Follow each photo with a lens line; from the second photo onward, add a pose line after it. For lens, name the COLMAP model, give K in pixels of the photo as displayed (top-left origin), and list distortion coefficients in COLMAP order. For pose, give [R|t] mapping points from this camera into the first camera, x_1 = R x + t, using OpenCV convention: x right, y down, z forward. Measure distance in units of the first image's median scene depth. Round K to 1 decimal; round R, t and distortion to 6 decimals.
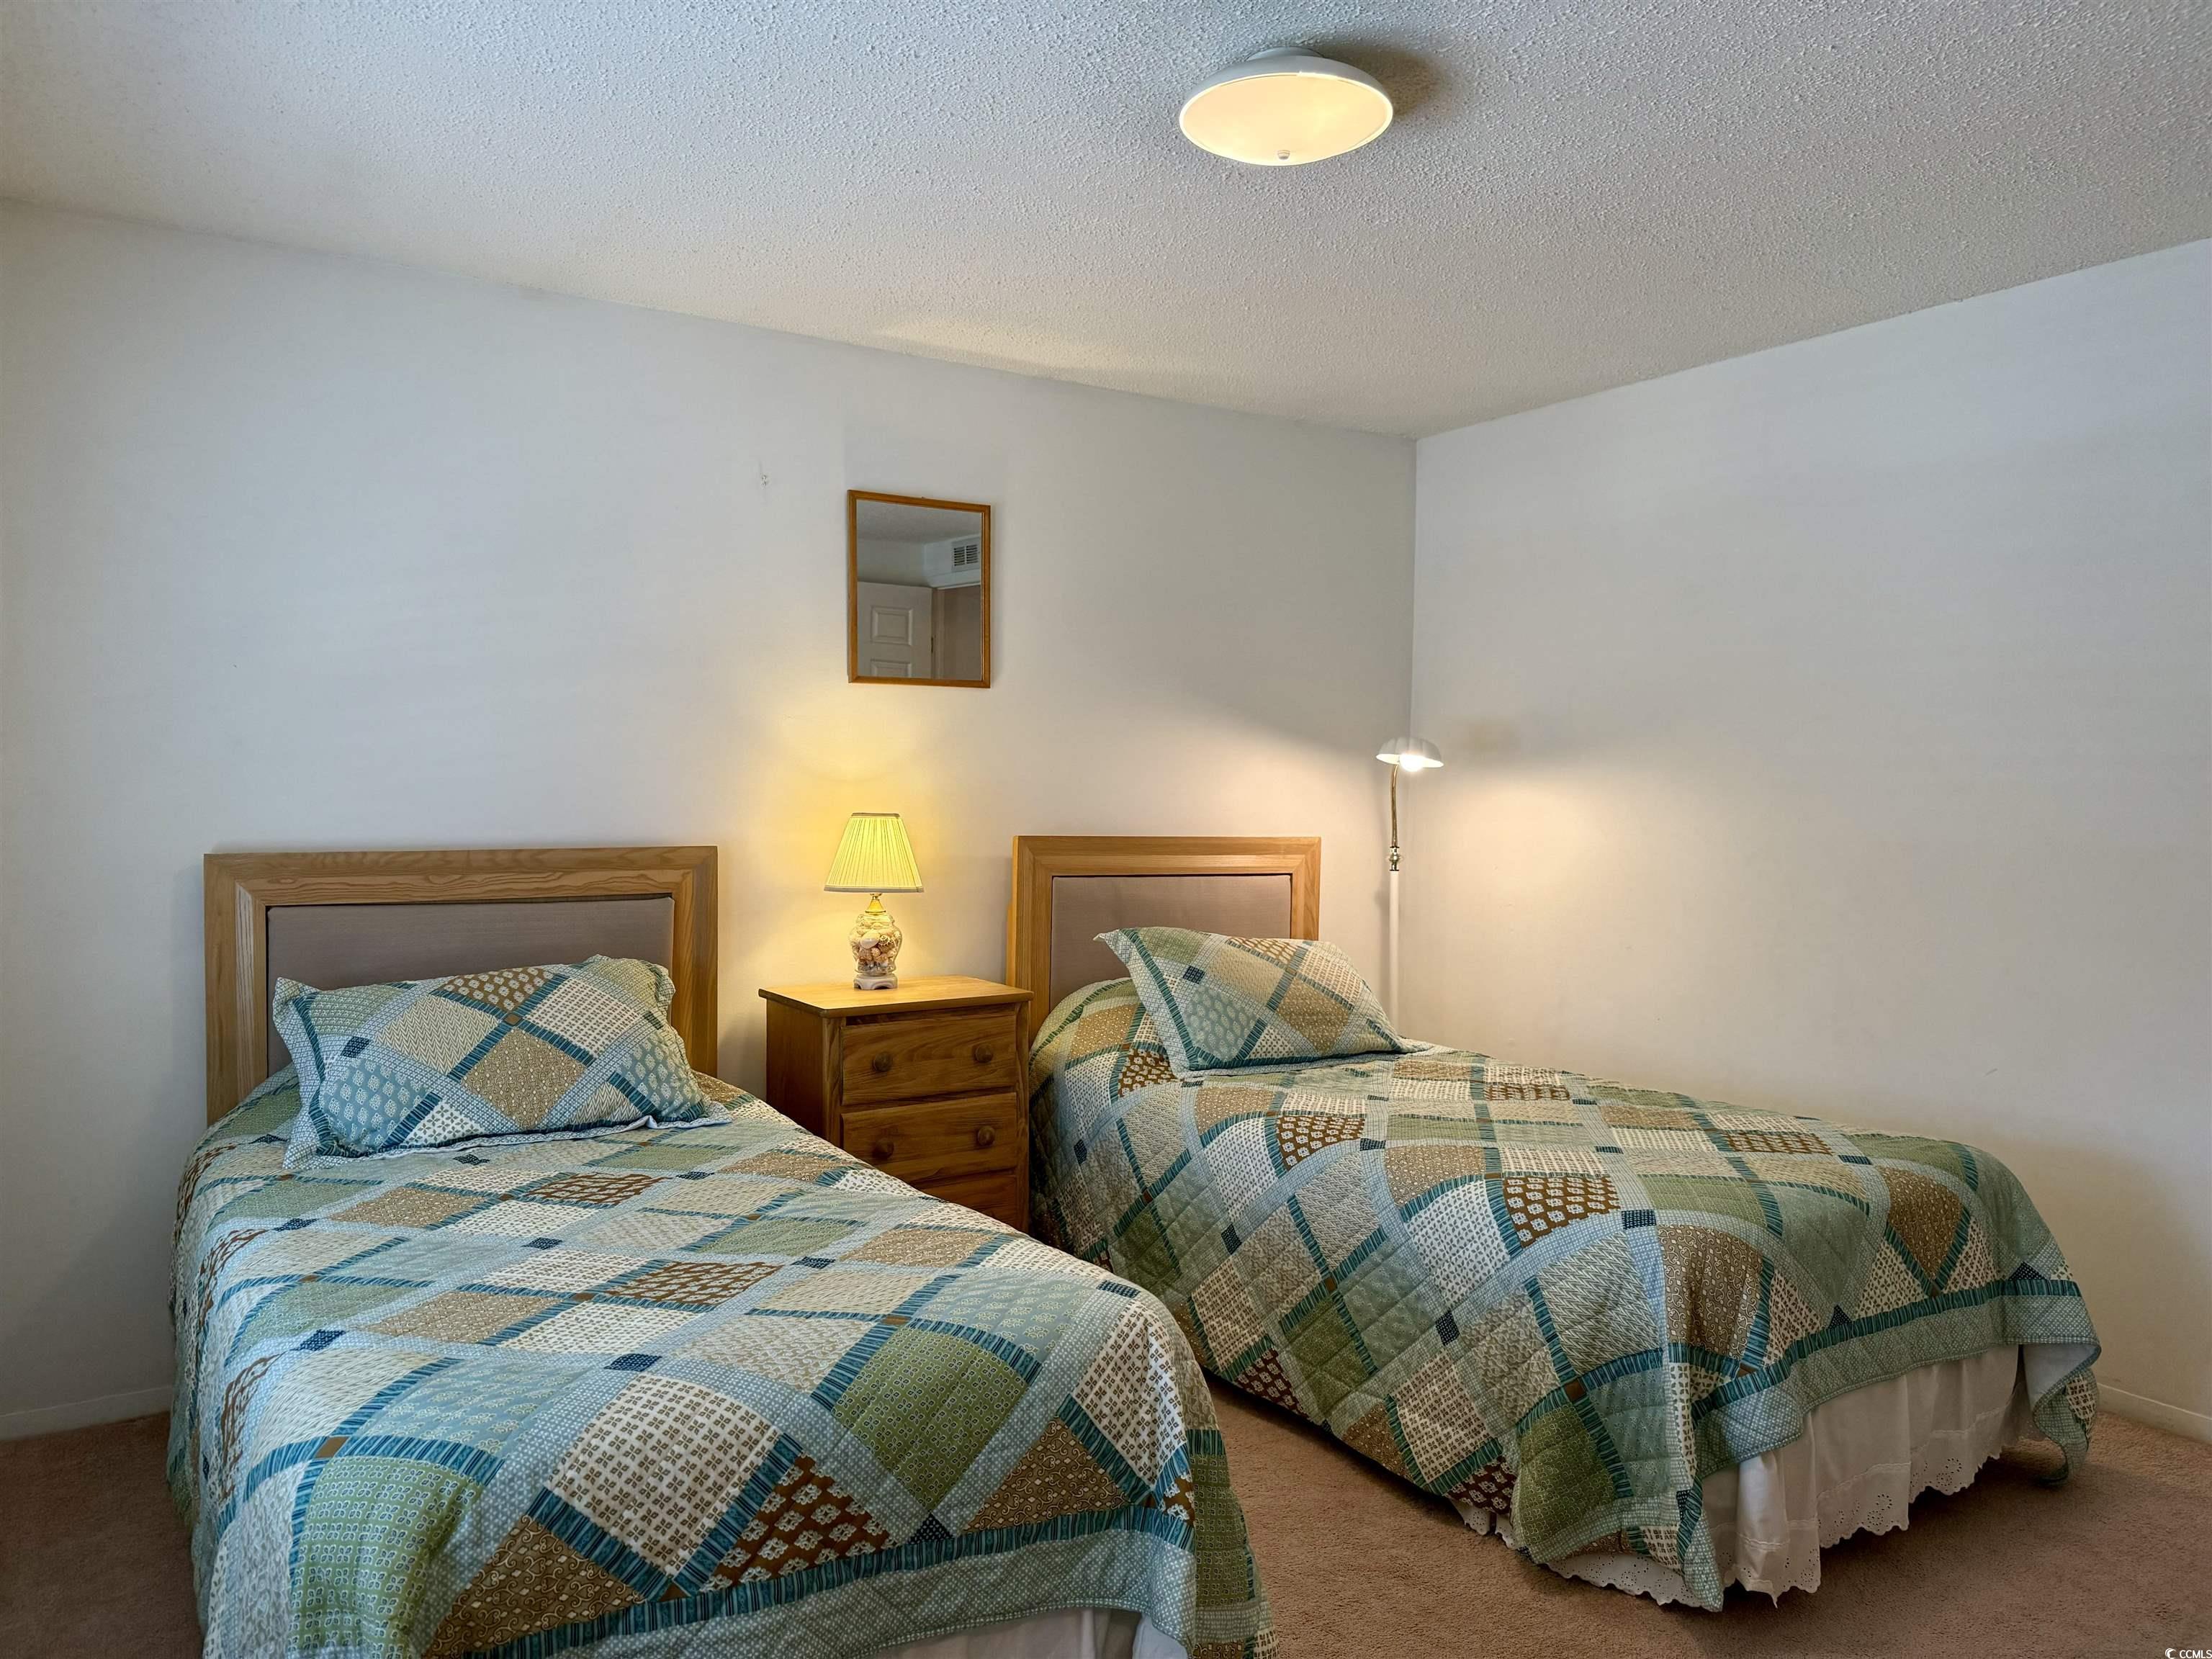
lens RADIAL K [[1536.1, 0, 1099.0], [0, 1536.1, 832.1], [0, 0, 1]] dist [0.051195, -0.061382]
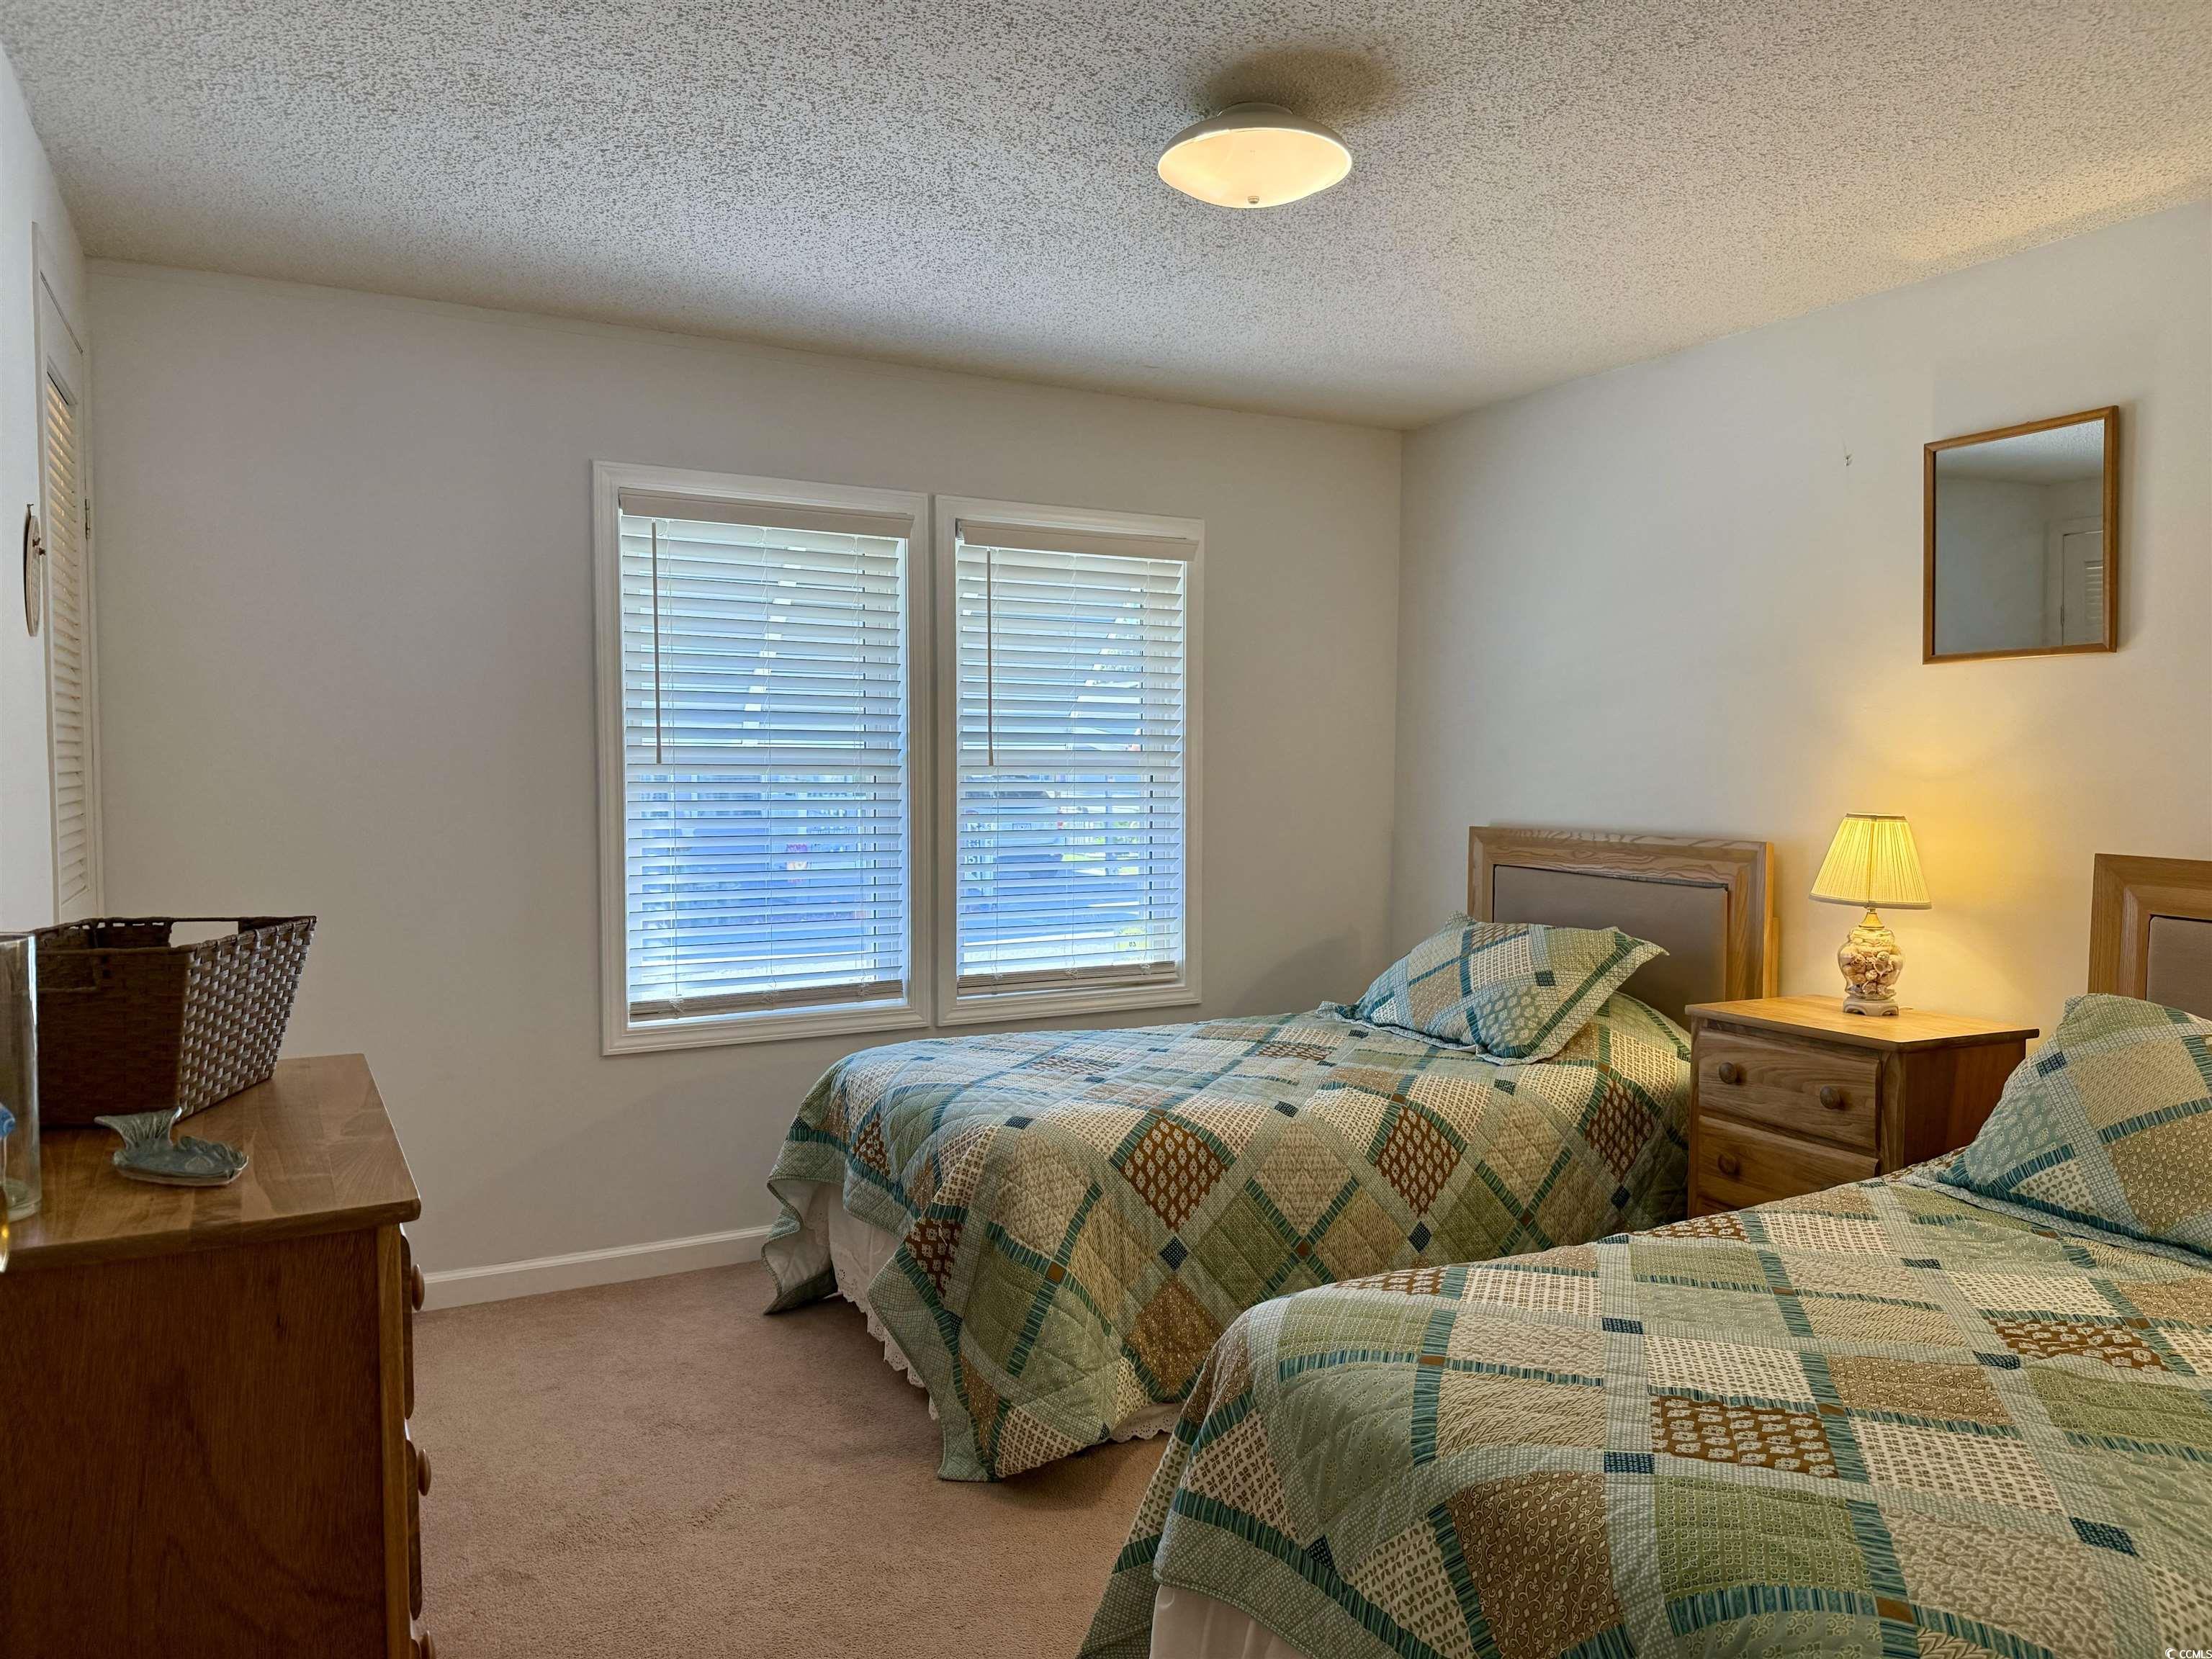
lens RADIAL K [[1536.1, 0, 1100.3], [0, 1536.1, 823.8], [0, 0, 1]] dist [0.051195, -0.061382]
pose [[-0.081198, 0.032064, -0.996182, 0.800681], [-0.035252, 0.998765, 0.035021, -0.023033], [0.996074, 0.037962, -0.079967, 0.651688]]
